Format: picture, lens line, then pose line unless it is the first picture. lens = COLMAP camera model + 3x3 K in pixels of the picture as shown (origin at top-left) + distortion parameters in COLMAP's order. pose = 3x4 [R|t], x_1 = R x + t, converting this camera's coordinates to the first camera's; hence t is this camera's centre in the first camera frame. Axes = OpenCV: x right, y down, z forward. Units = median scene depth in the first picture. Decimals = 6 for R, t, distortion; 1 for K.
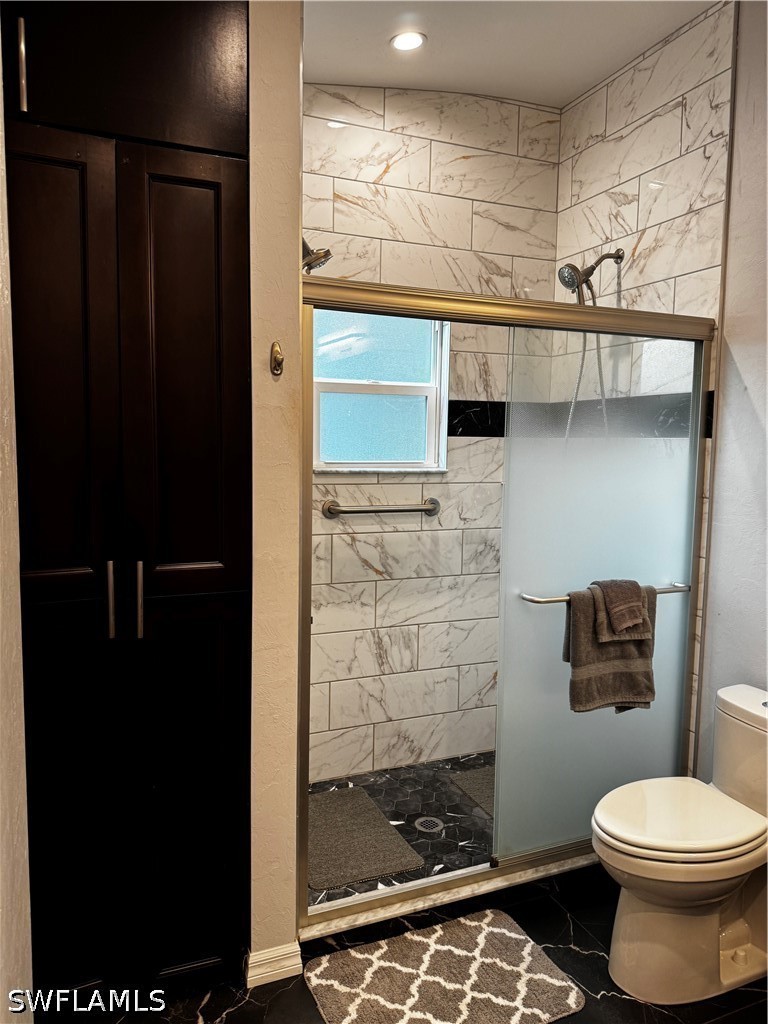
lens RADIAL K [[716.9, 0, 383.3], [0, 716.9, 506.0], [0, 0, 1]] dist [0.064819, -0.085021]
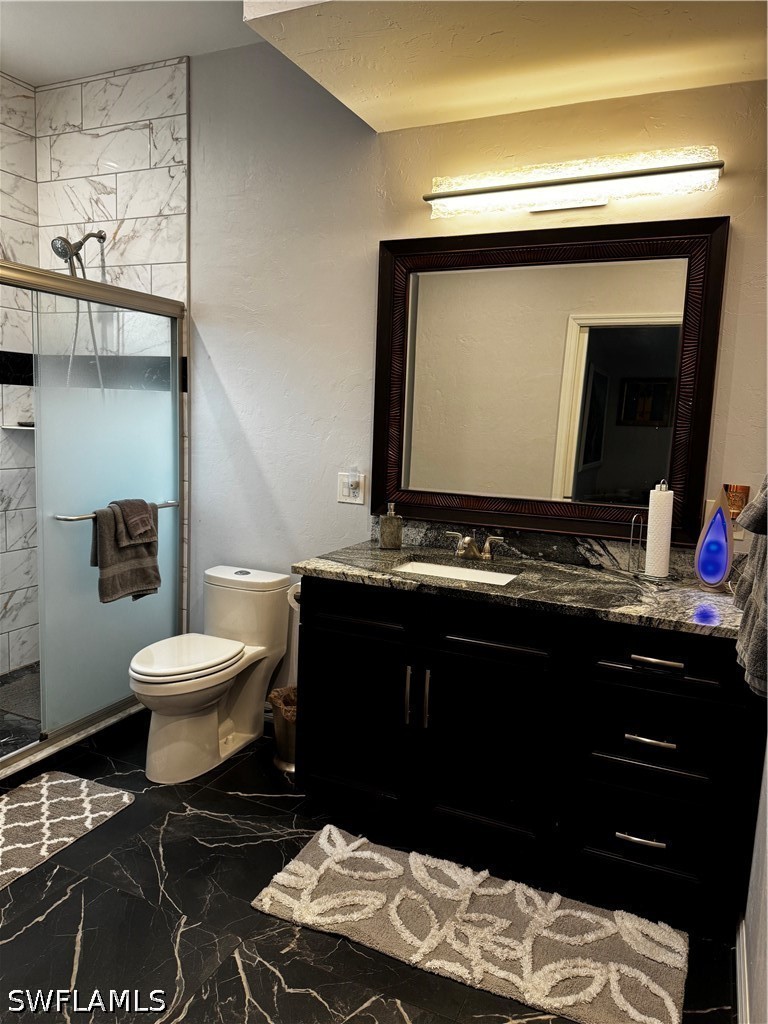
lens RADIAL K [[716.9, 0, 385.5], [0, 716.9, 514.9], [0, 0, 1]] dist [0.064819, -0.085021]
pose [[0.734787, -0.081913, 0.673334, -0.199004], [0.033563, 0.995856, 0.084523, 0.033185], [-0.677467, -0.039508, 0.734491, -0.249290]]
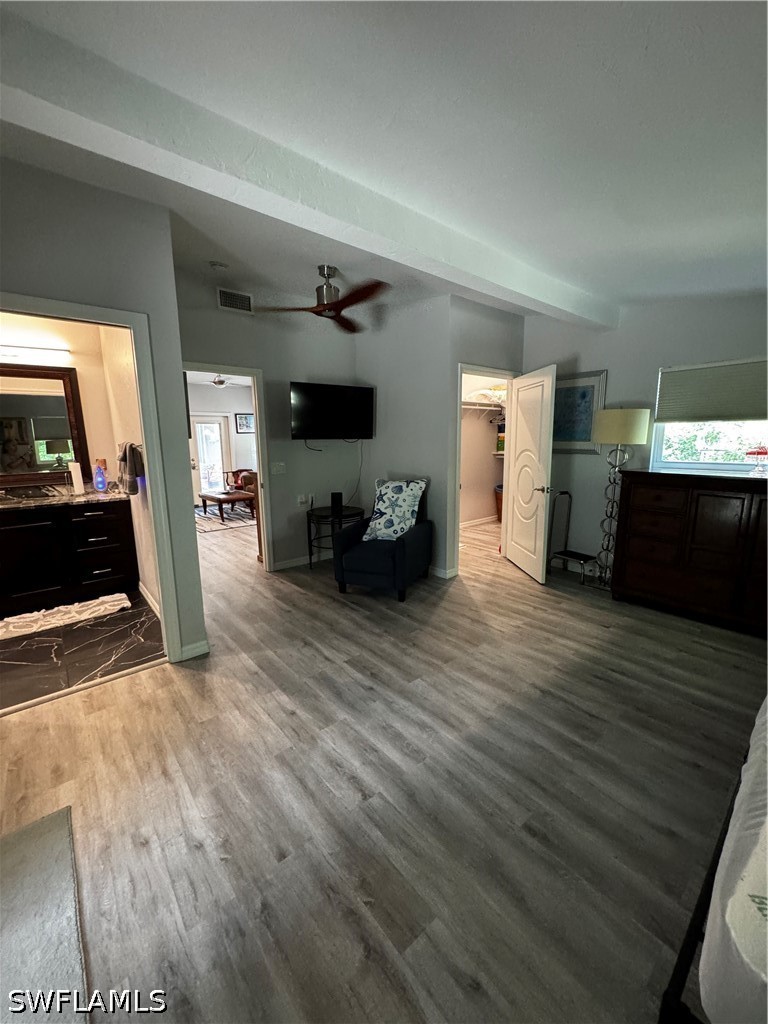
lens RADIAL K [[409.2, 0, 385.3], [0, 409.2, 509.5], [0, 0, 1]] dist [-0.004504, 0.001117]
pose [[-0.300963, -0.176511, 0.937158, -1.087427], [0.093030, 0.972600, 0.213062, 0.044839], [-0.949087, 0.151307, -0.276296, -0.445892]]
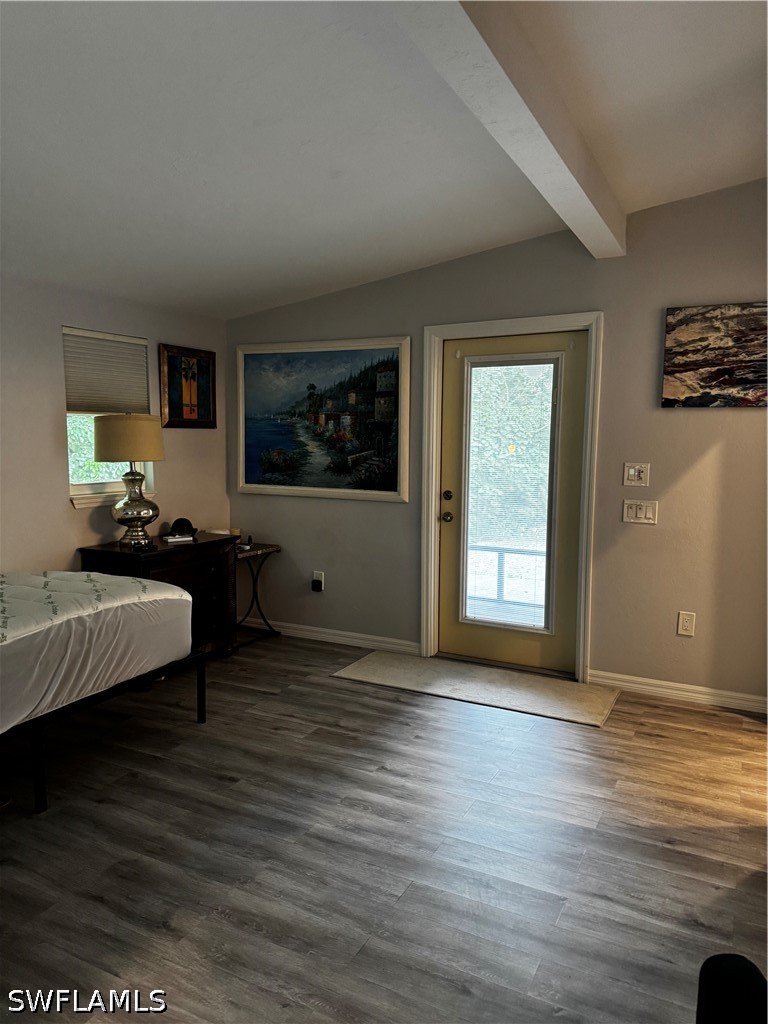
lens RADIAL K [[716.9, 0, 382.0], [0, 716.9, 513.8], [0, 0, 1]] dist [0.064819, -0.085021]
pose [[0.644766, 0.070227, -0.761148, 0.327070], [-0.065104, 0.997198, 0.036856, 0.148317], [0.761603, 0.025790, 0.647531, -1.316514]]
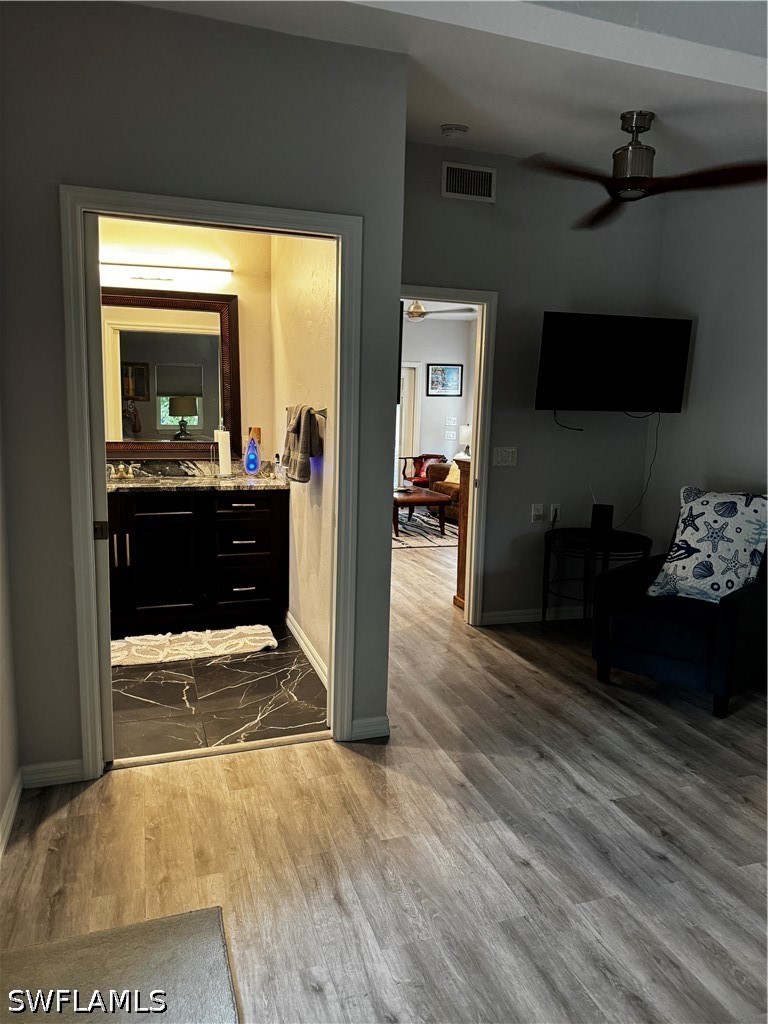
lens RADIAL K [[716.9, 0, 386.4], [0, 716.9, 513.4], [0, 0, 1]] dist [0.064819, -0.085021]
pose [[0.071697, -0.163531, 0.983929, -1.137902], [0.067447, 0.985005, 0.158795, 0.034495], [-0.995143, 0.054978, 0.081652, -0.360330]]
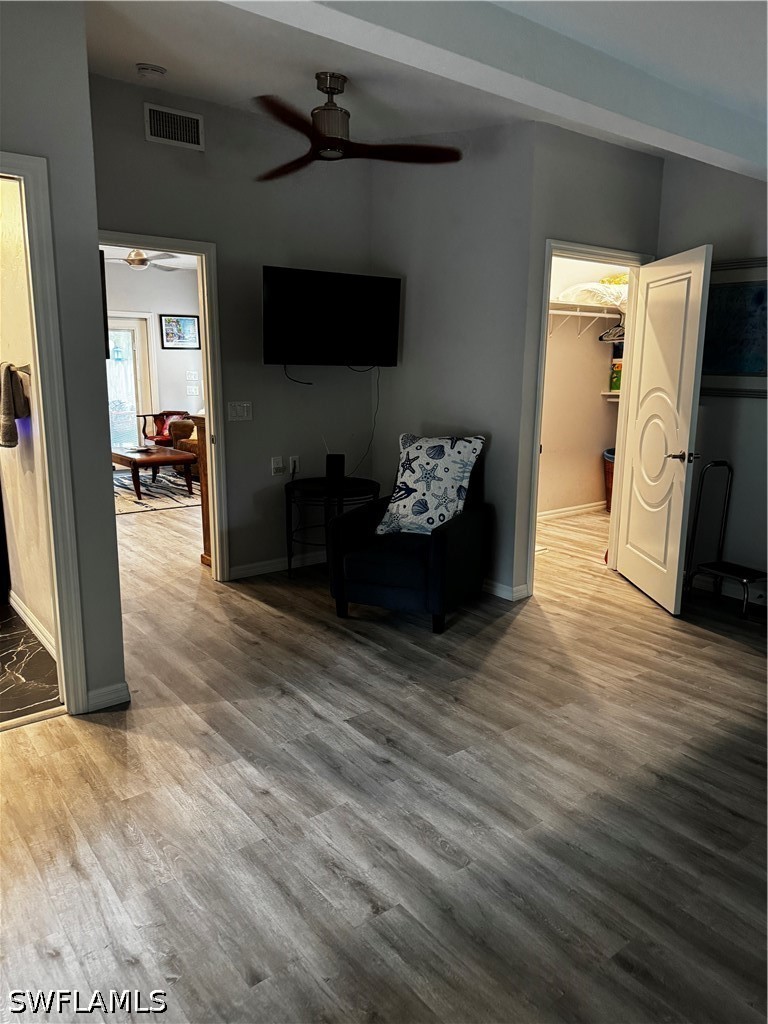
lens RADIAL K [[716.9, 0, 389.7], [0, 716.9, 509.8], [0, 0, 1]] dist [0.064819, -0.085021]
pose [[-0.267134, -0.212307, 0.939981, -1.180932], [0.073298, 0.968127, 0.239495, 0.034496], [-0.960868, 0.132876, -0.243058, -0.409388]]
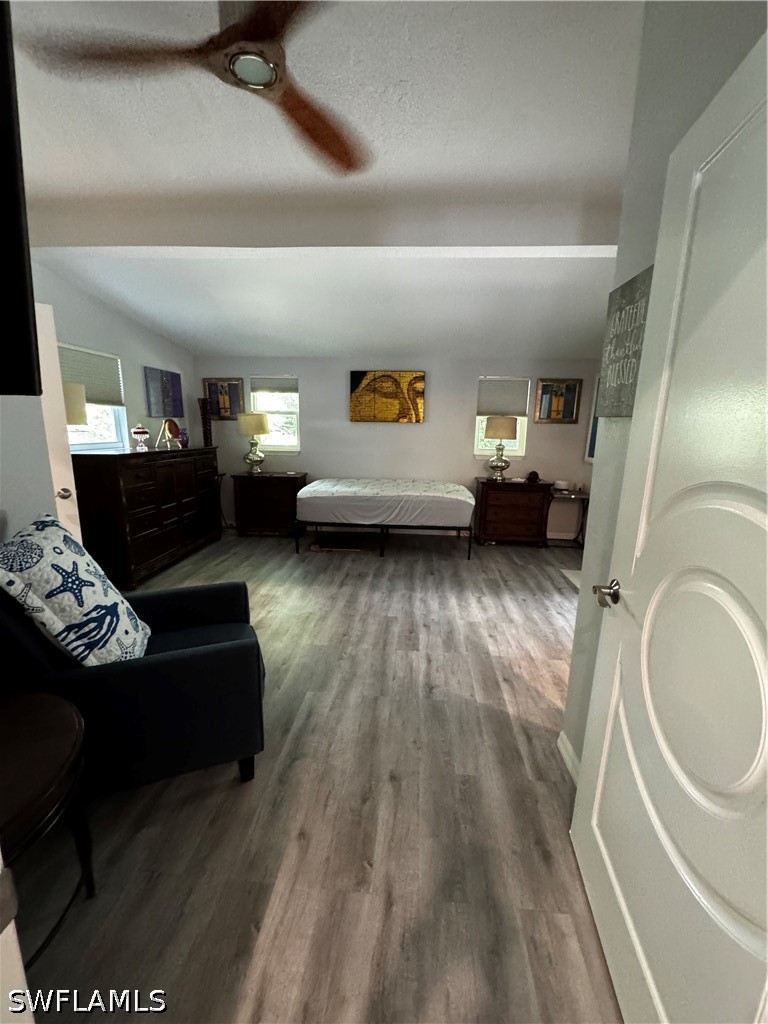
lens RADIAL K [[409.2, 0, 383.7], [0, 409.2, 512.8], [0, 0, 1]] dist [-0.004504, 0.001117]
pose [[-0.457641, 0.158545, -0.874887, 0.702867], [-0.107380, 0.966917, 0.231391, 0.075699], [0.882629, 0.199840, -0.425476, -0.289837]]
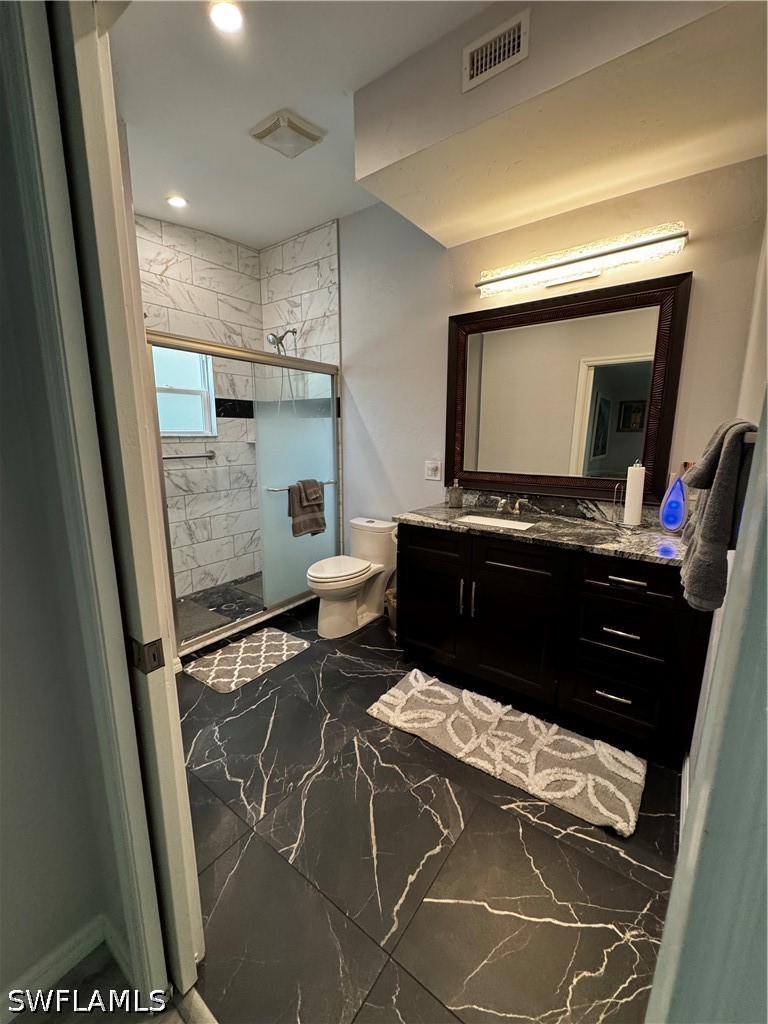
lens RADIAL K [[409.2, 0, 384.8], [0, 409.2, 510.6], [0, 0, 1]] dist [-0.004504, 0.001117]
pose [[0.858999, -0.109667, 0.500094, -0.119652], [0.056514, 0.991131, 0.120275, 0.053774], [-0.508849, -0.075054, 0.857578, -0.234706]]
